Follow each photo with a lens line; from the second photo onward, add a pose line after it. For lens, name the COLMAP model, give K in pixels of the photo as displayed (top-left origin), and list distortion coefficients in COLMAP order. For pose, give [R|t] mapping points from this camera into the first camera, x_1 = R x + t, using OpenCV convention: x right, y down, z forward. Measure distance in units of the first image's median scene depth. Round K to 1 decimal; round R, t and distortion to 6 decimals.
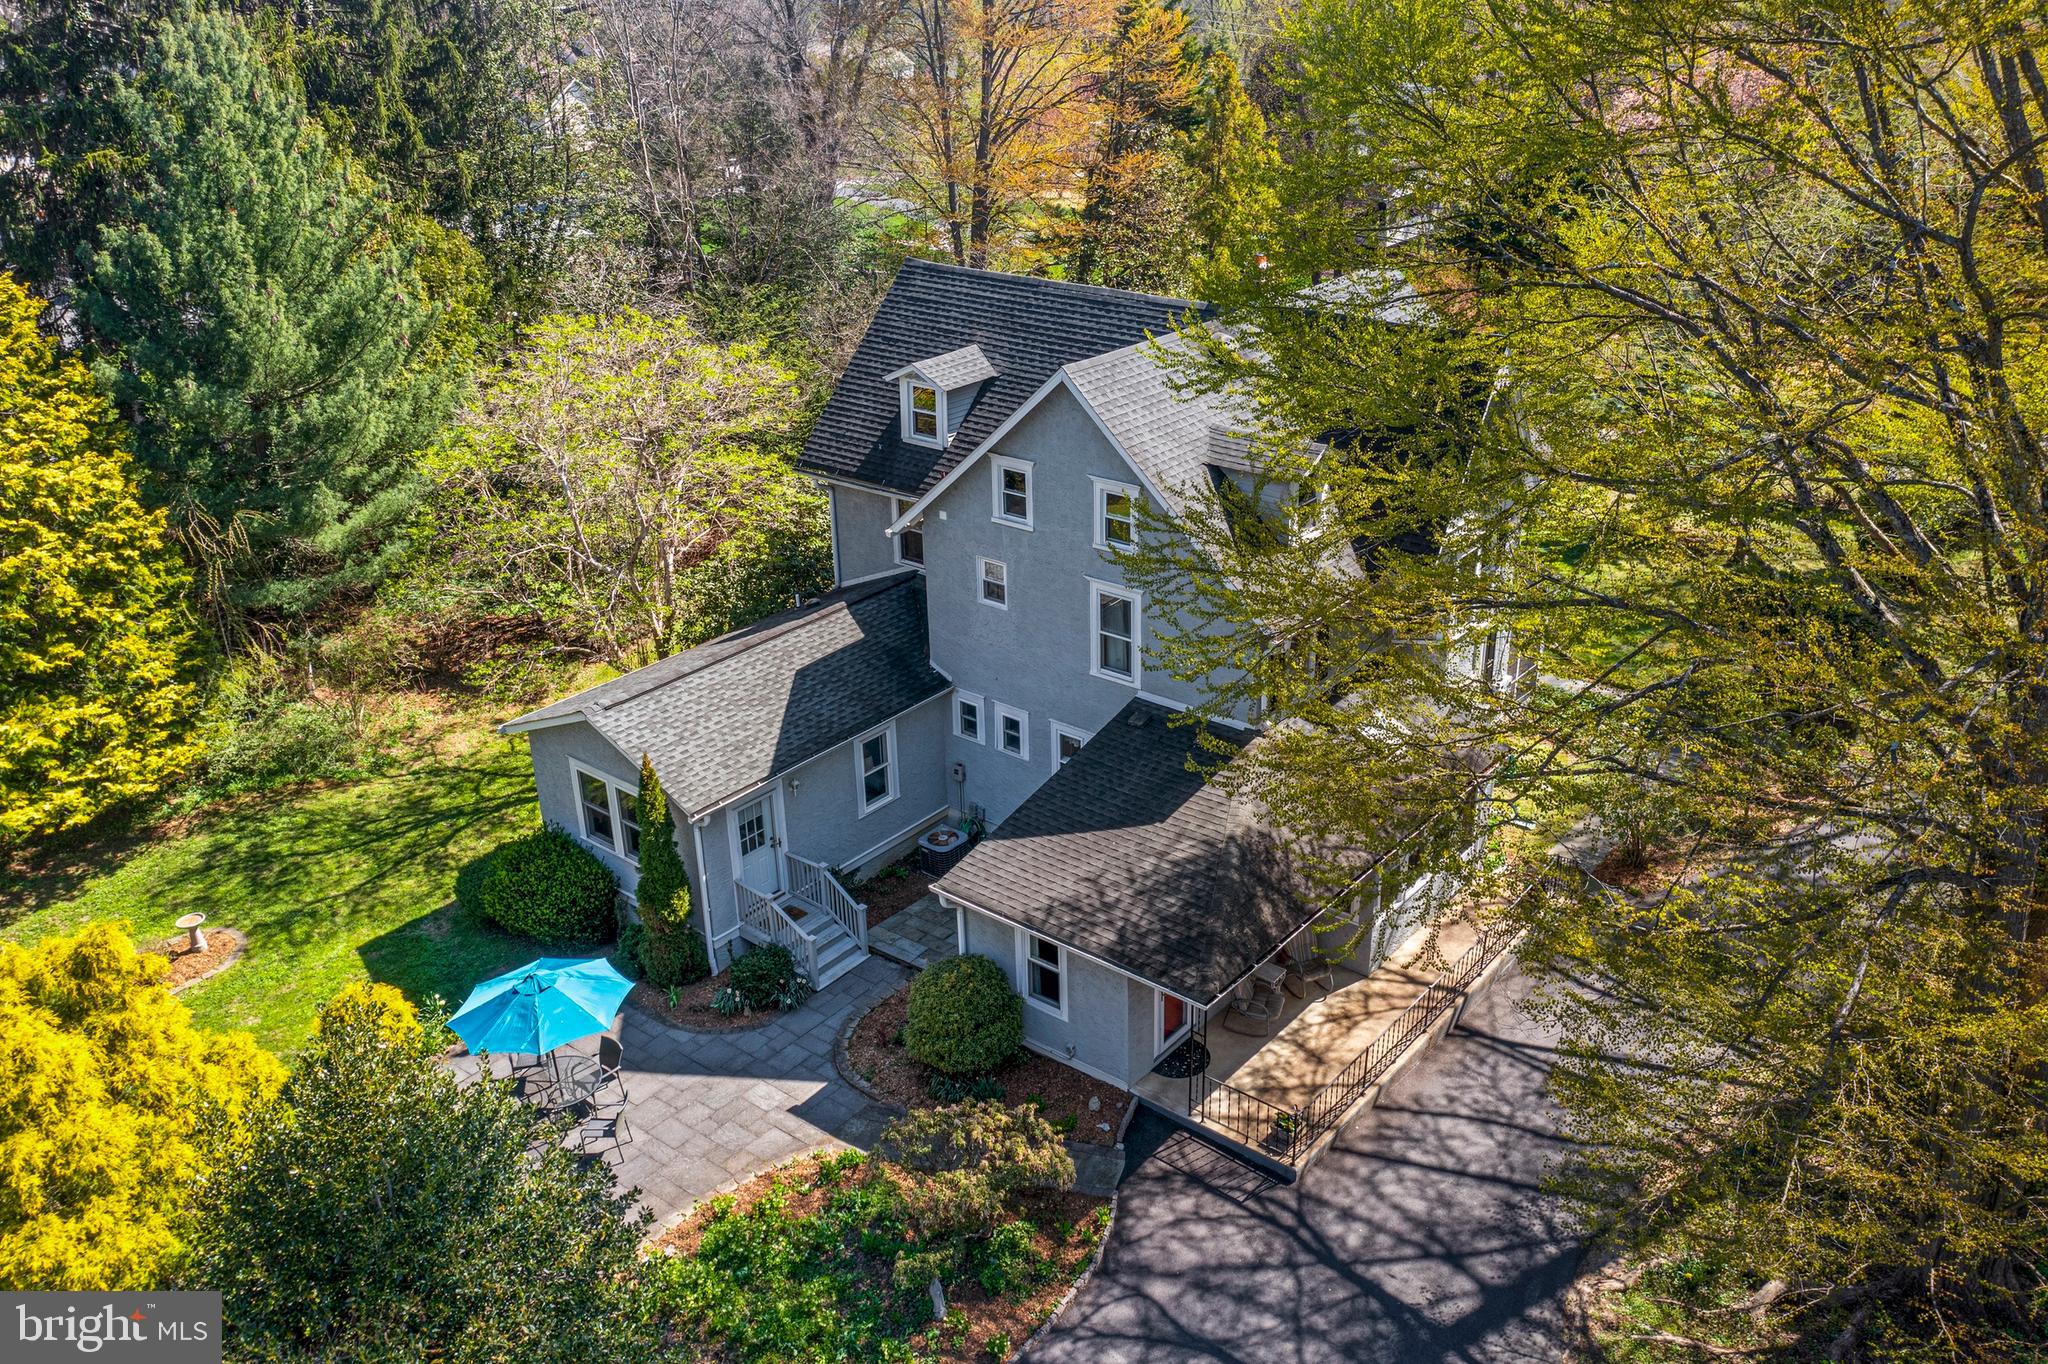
lens RADIAL K [[1638.8, 0, 1037.9], [0, 1638.8, 738.5], [0, 0, 1]] dist [-0.017529, -0.000354]
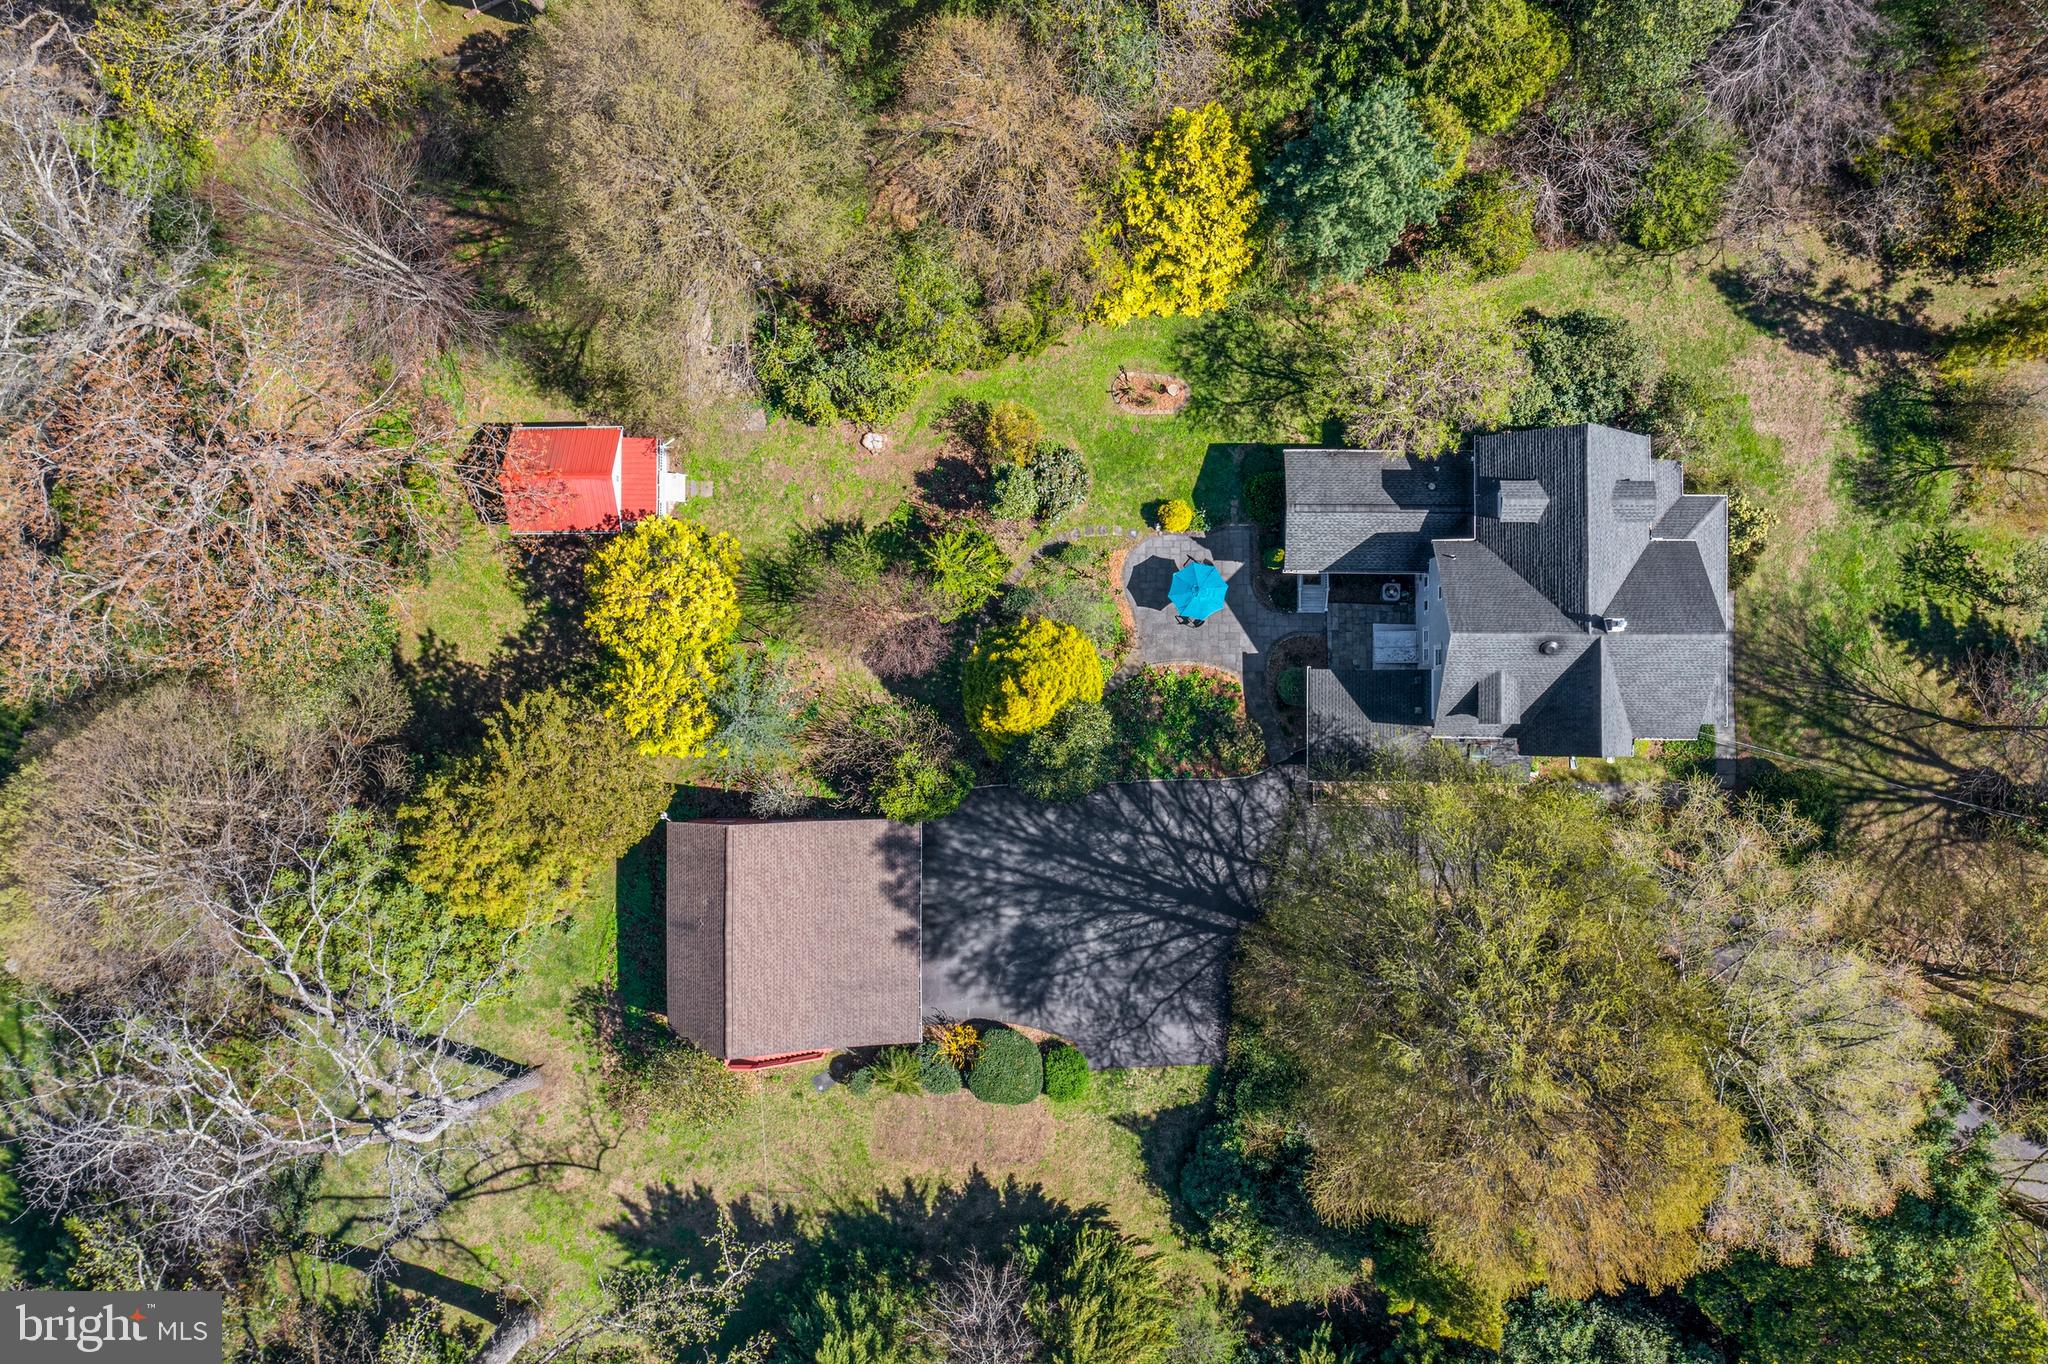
lens RADIAL K [[1666.4, 0, 989.6], [0, 1666.4, 677.2], [0, 0, 1]] dist [-0.029965, -0.004361]
pose [[0.626004, 0.778704, -0.041694, -0.233321], [-0.302126, 0.291477, 0.907613, -1.980607], [0.718915, -0.555573, 0.417733, -0.526069]]
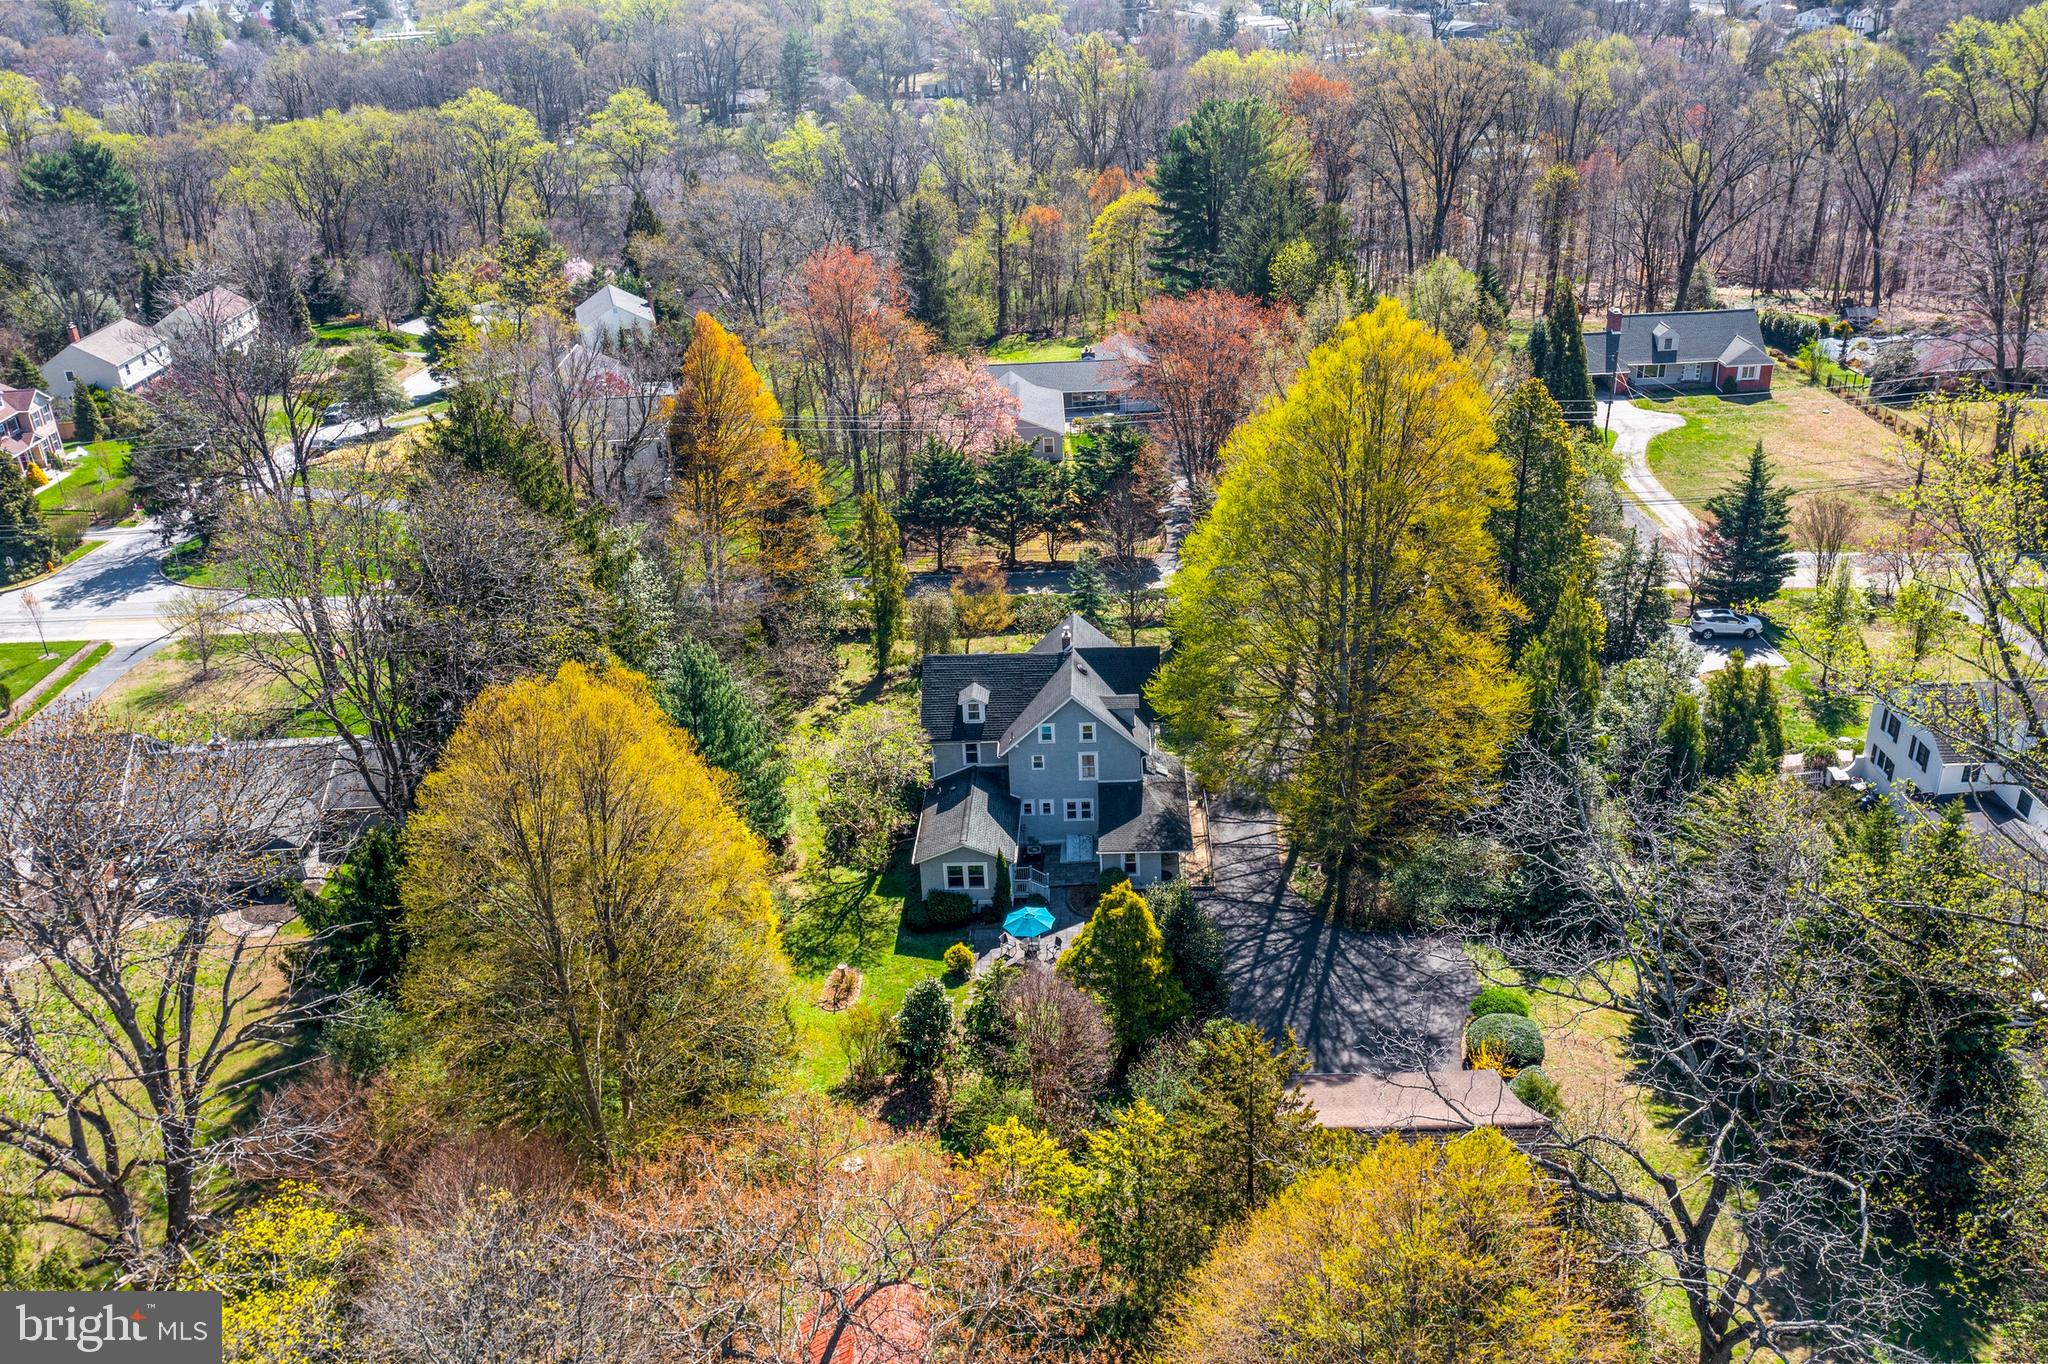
lens RADIAL K [[1660.8, 0, 1015.5], [0, 1660.8, 629.3], [0, 0, 1]] dist [-0.006752, 0.002916]
pose [[0.802058, -0.266576, 0.534454, -1.596267], [0.298130, 0.954100, 0.028483, -0.417974], [-0.517515, 0.136491, 0.844718, -1.575082]]
